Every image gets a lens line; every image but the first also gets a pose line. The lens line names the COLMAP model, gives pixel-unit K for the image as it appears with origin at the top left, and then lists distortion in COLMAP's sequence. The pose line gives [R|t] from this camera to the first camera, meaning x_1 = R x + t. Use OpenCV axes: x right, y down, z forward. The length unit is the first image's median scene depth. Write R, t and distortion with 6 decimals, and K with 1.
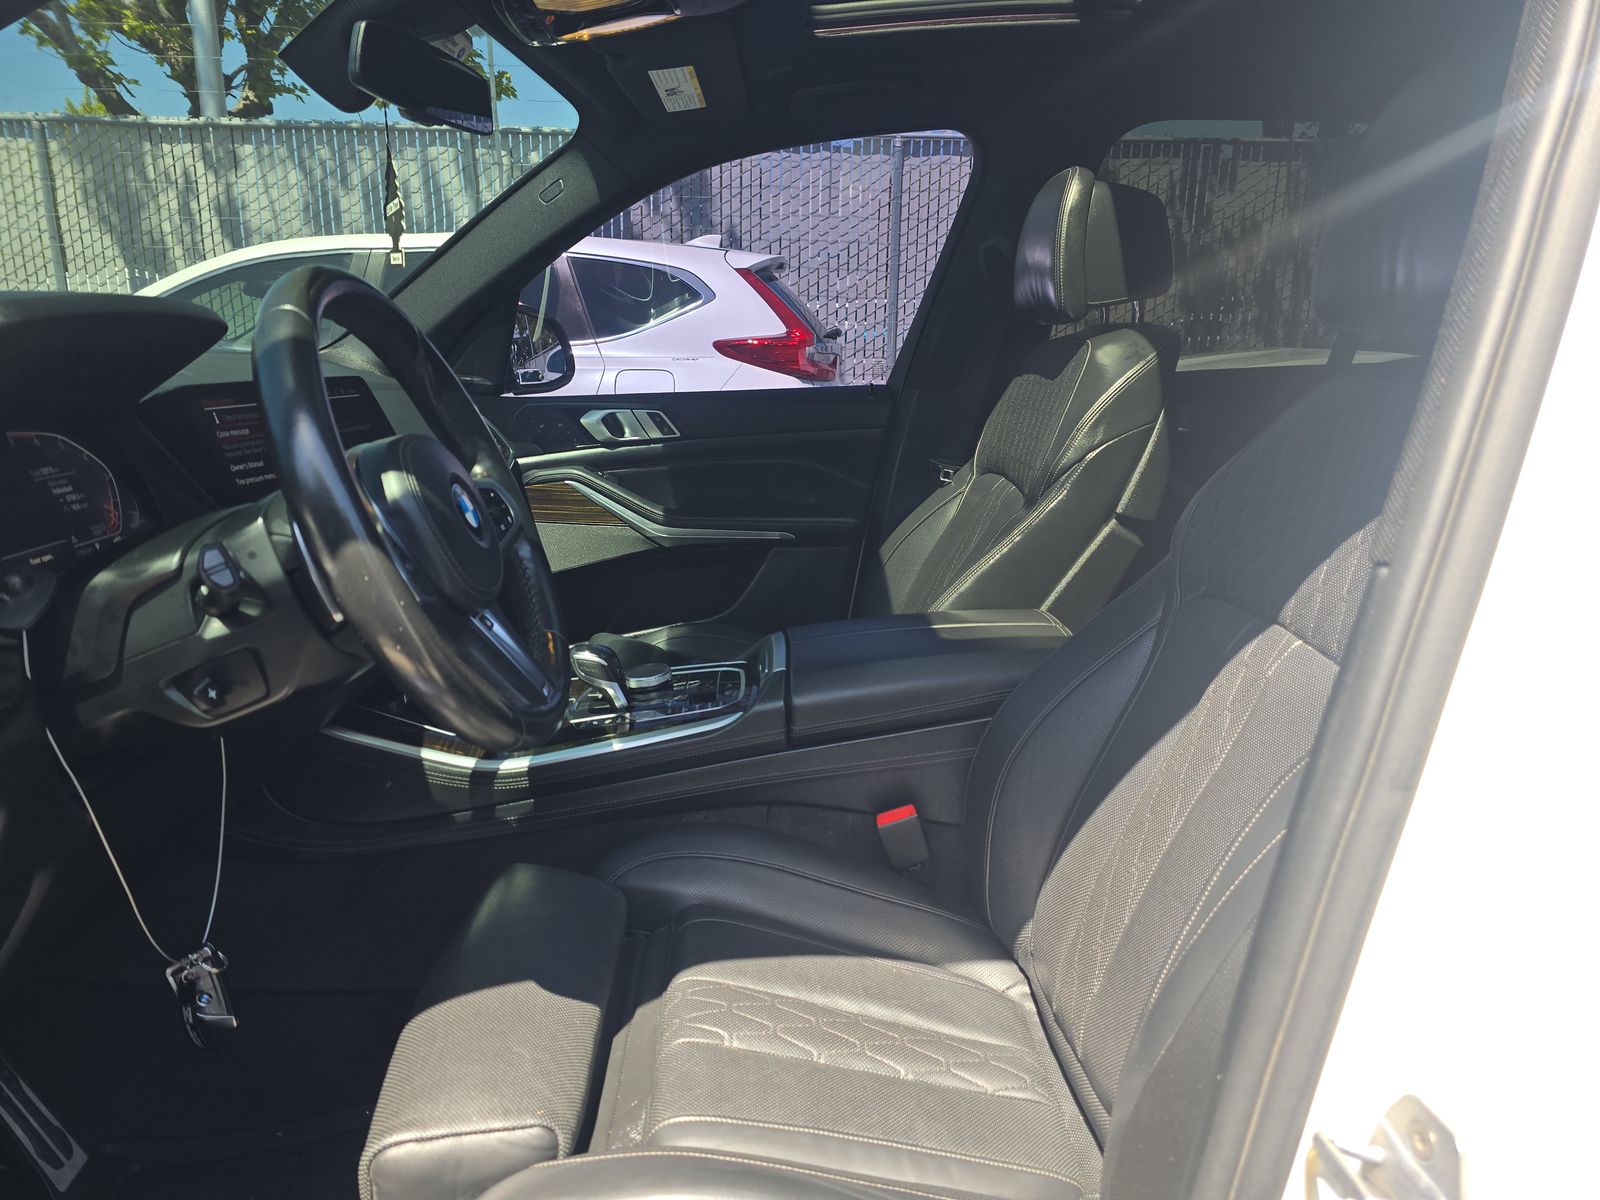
lens RADIAL K [[1085.9, 0, 795.3], [0, 1085.9, 607.2], [0, 0, 1]] dist [0.039135, -0.036628]
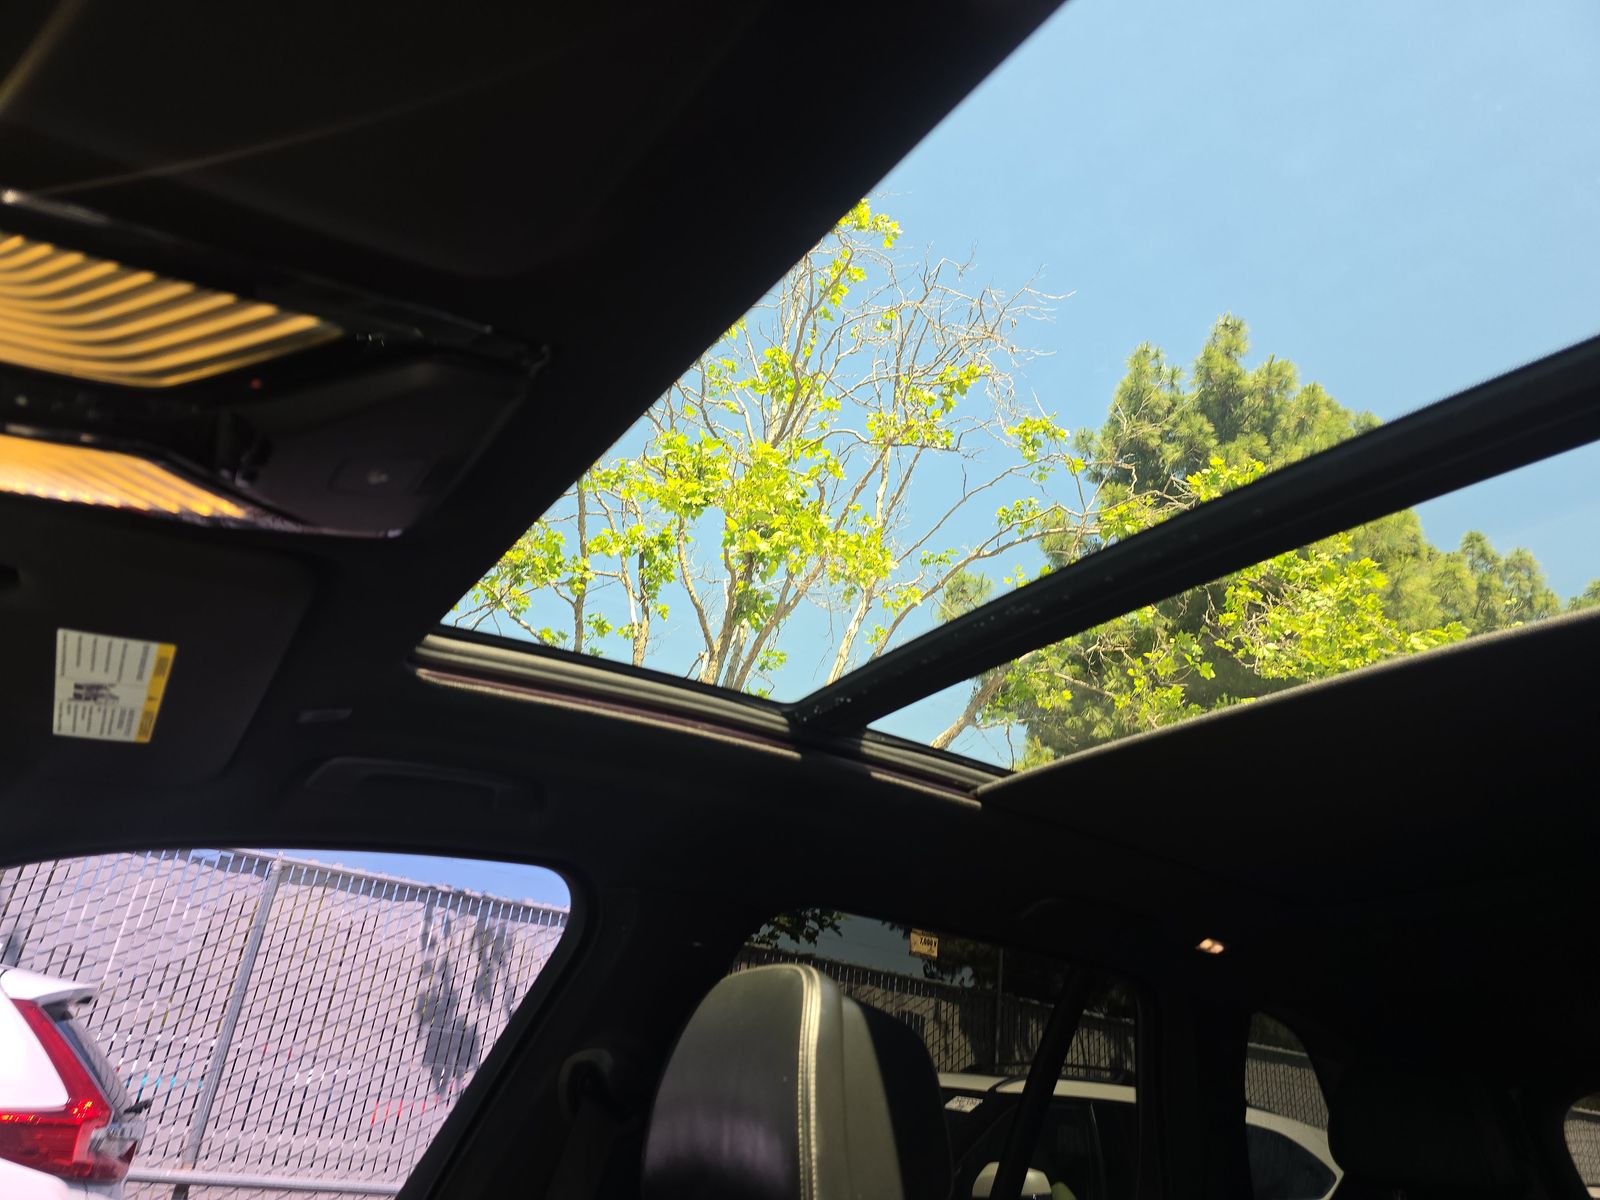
lens RADIAL K [[1085.9, 0, 795.3], [0, 1085.9, 607.2], [0, 0, 1]] dist [0.039135, -0.036628]
pose [[0.841971, 0.283555, 0.459001, -0.022410], [0.060495, 0.795771, -0.602568, -0.053203], [-0.536121, 0.535112, 0.652863, 0.136487]]
